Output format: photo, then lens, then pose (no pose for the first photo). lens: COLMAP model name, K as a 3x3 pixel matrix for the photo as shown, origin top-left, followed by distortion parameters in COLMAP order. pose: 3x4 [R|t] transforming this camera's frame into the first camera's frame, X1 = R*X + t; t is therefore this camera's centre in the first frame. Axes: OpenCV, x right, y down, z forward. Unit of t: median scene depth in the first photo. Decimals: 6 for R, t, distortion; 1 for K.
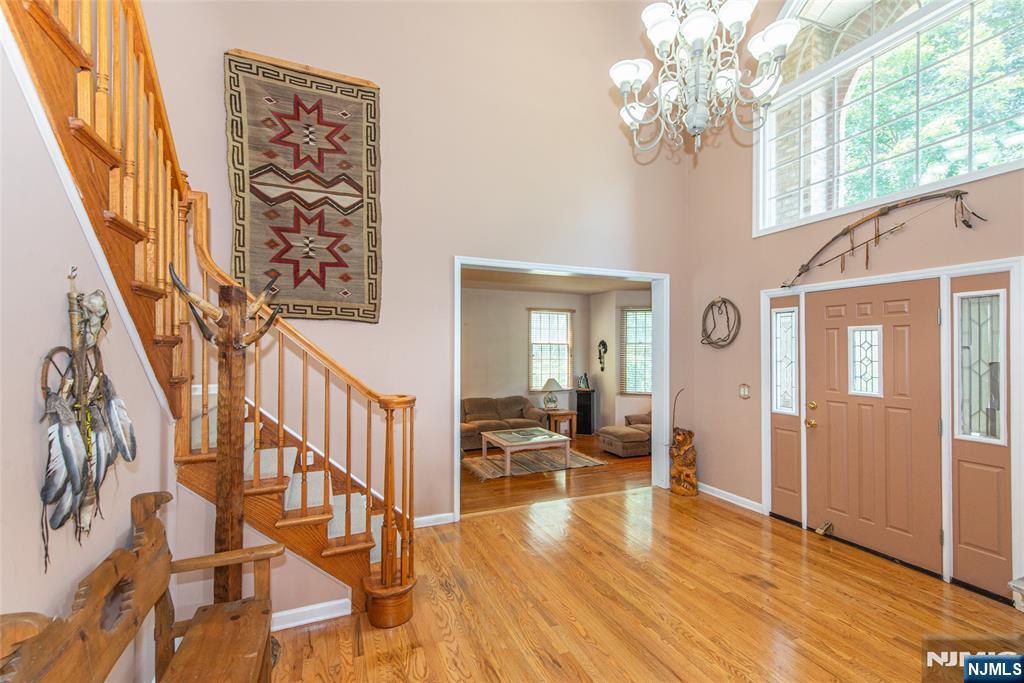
lens RADIAL K [[442.4, 0, 510.6], [0, 442.4, 345.1], [0, 0, 1]] dist [0.001631, -0.000037]
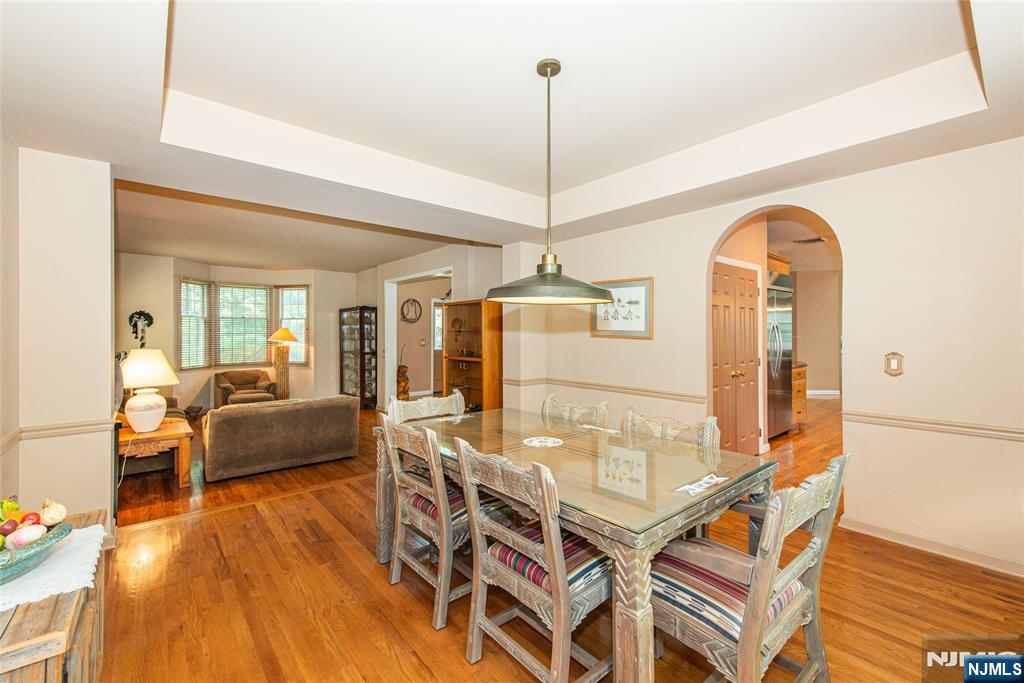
lens RADIAL K [[429.8, 0, 512.0], [0, 429.8, 341.5], [0, 0, 1]] dist [0.001892, 0.000106]
pose [[-0.295265, -0.004148, 0.955406, -1.570091], [-0.002779, 0.999990, 0.003483, 0.085361], [-0.955411, -0.001627, -0.295274, 1.156961]]
